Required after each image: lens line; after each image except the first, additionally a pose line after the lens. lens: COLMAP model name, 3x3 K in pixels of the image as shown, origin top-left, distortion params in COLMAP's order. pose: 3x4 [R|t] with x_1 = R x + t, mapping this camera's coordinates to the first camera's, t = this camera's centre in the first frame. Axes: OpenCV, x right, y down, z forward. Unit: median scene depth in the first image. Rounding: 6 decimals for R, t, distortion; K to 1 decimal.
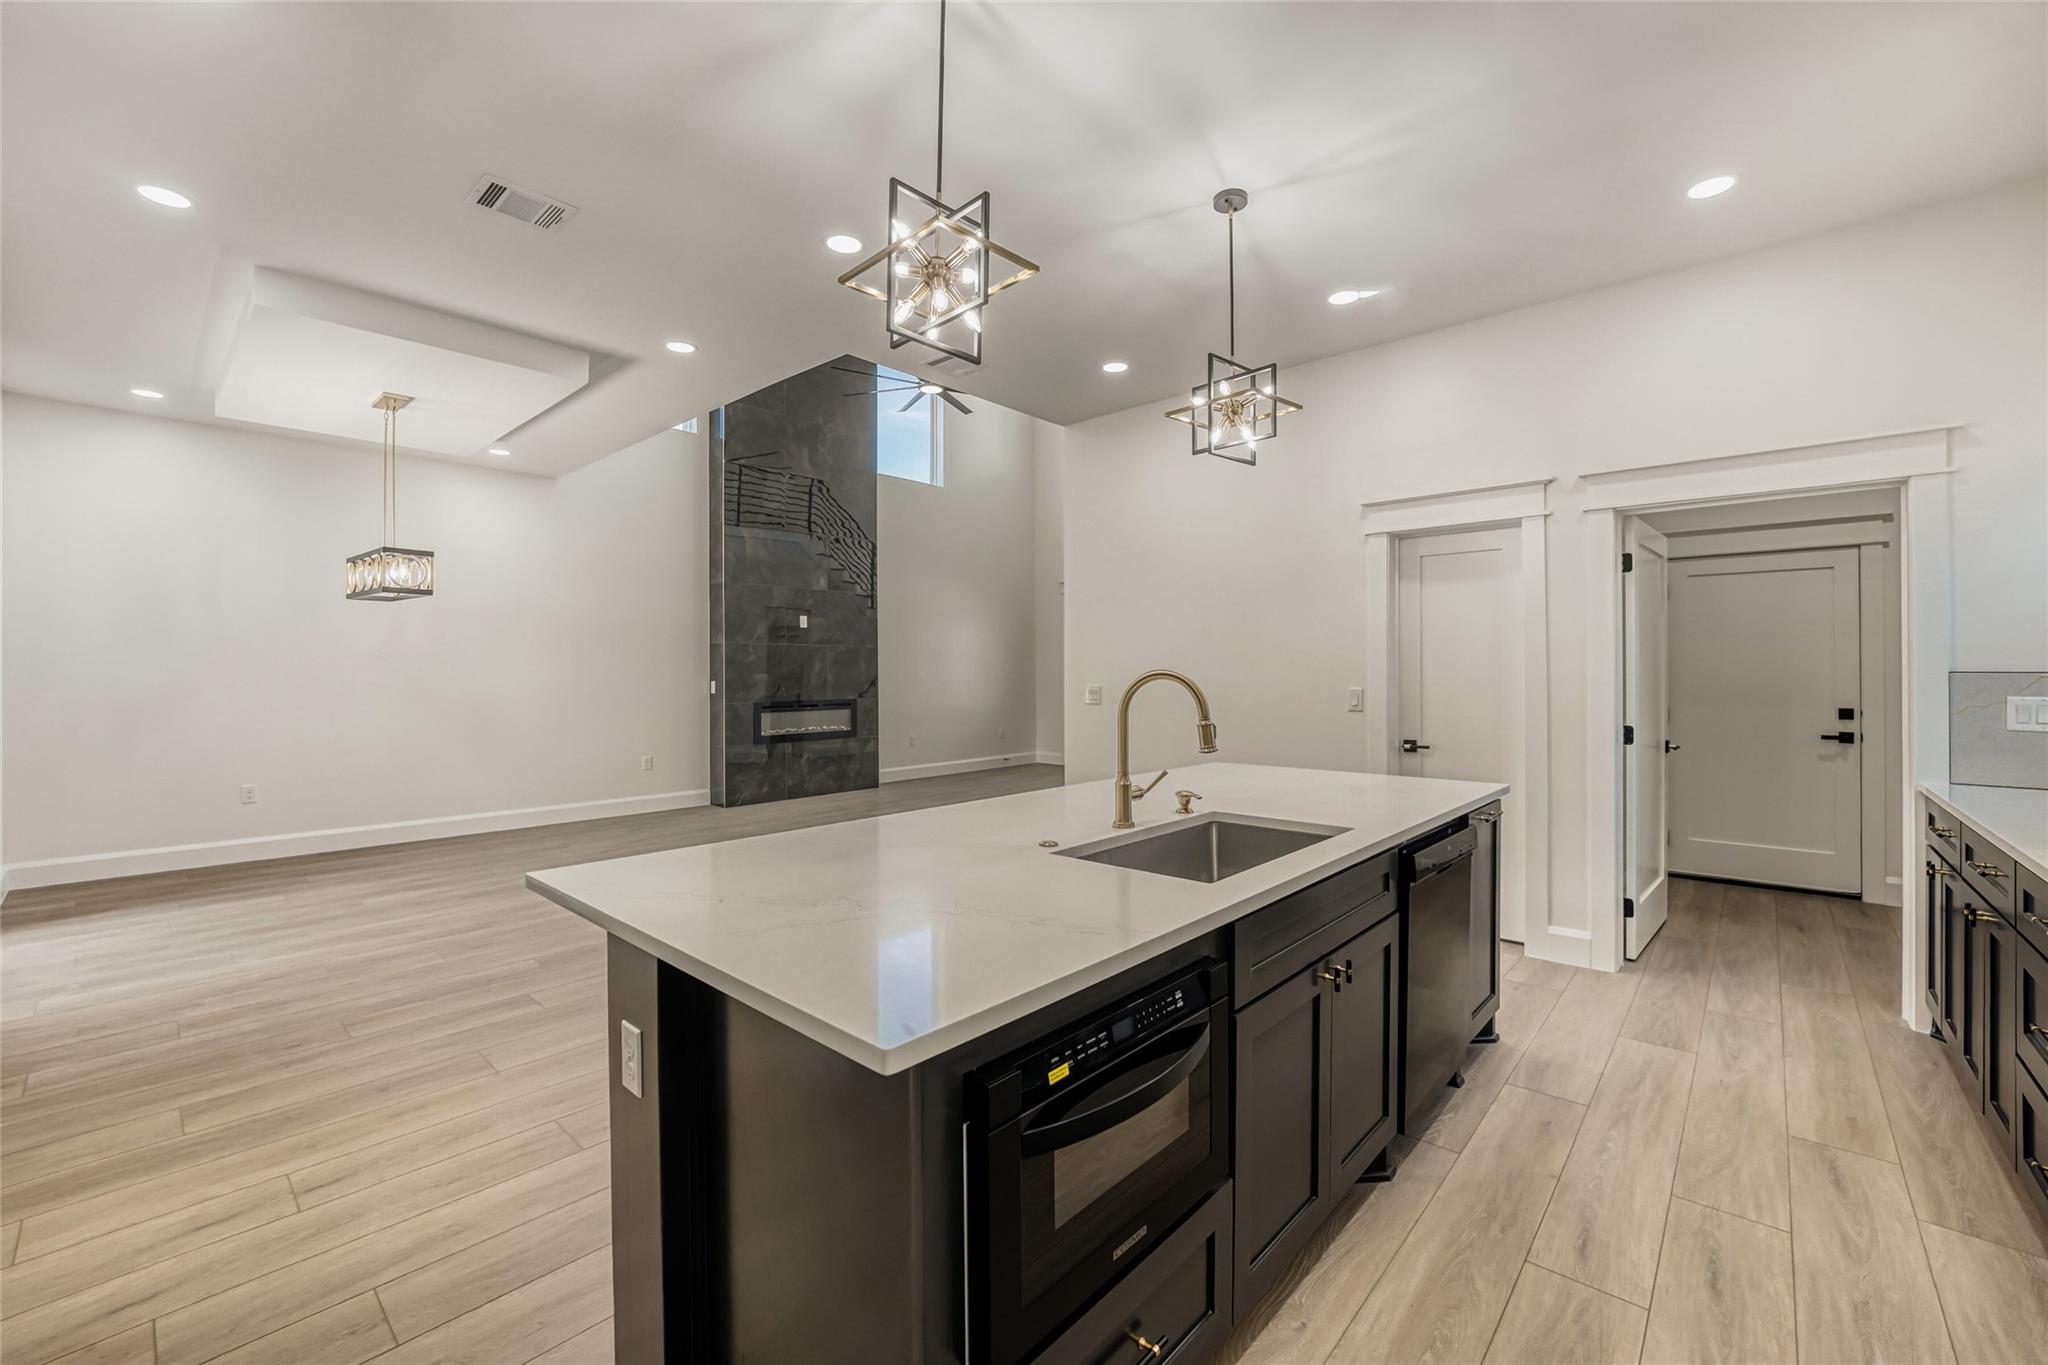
lens RADIAL K [[841.6, 0, 1009.0], [0, 841.6, 673.8], [0, 0, 1]] dist [-0.005561, 0.002153]
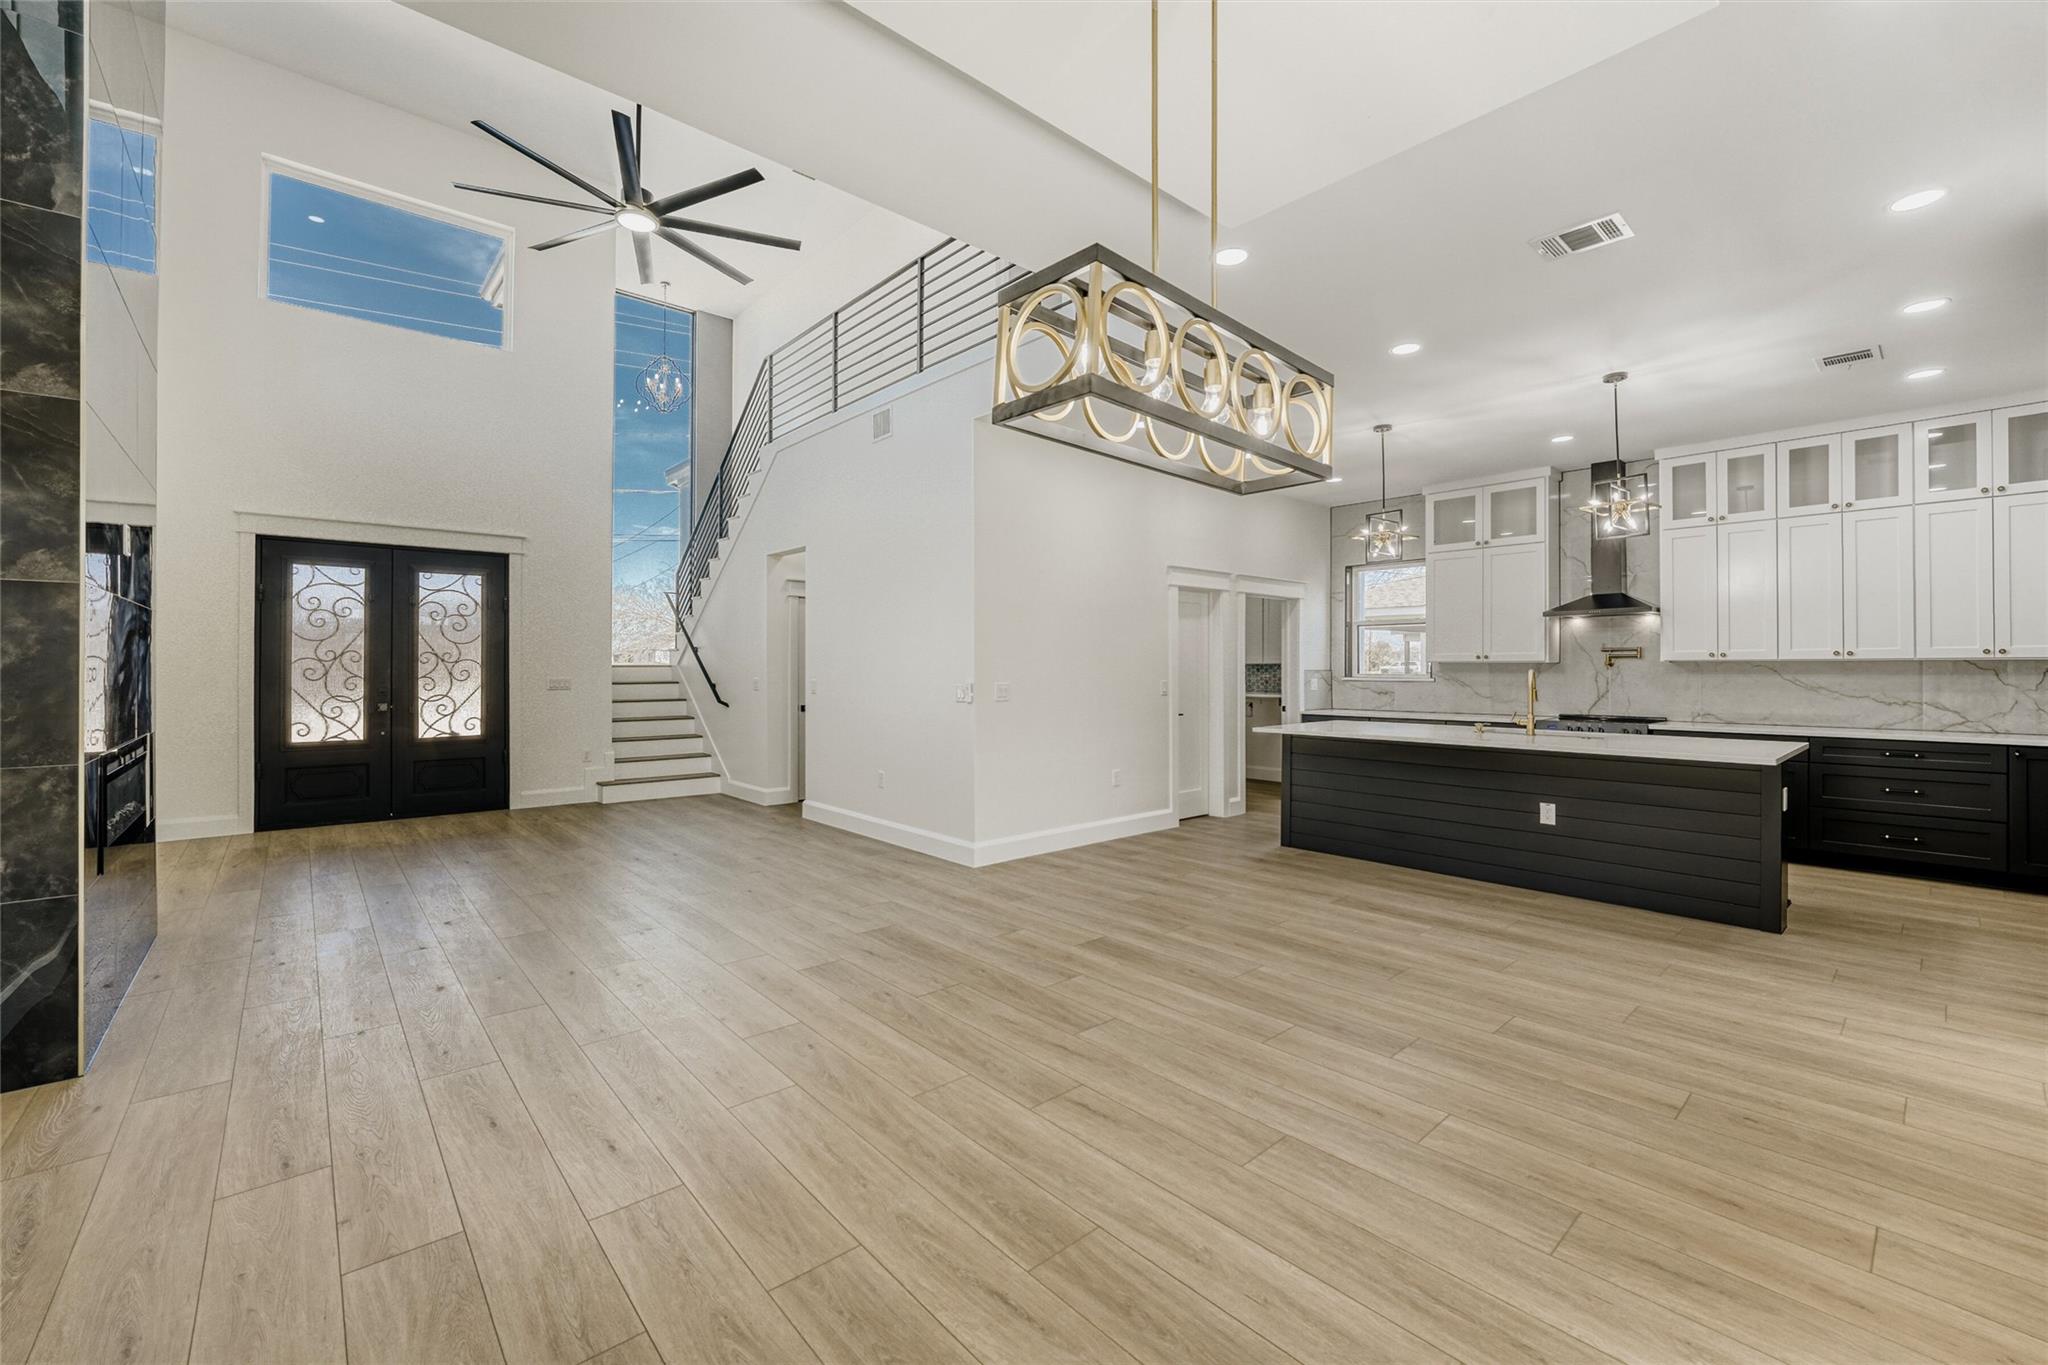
lens RADIAL K [[841.6, 0, 1042.2], [0, 841.6, 658.1], [0, 0, 1]] dist [-0.005561, 0.002153]
pose [[0.083683, 0.016601, 0.996354, -1.772154], [0.003044, 0.999852, -0.016915, 0.001215], [-0.996488, 0.004449, 0.083620, 1.654261]]
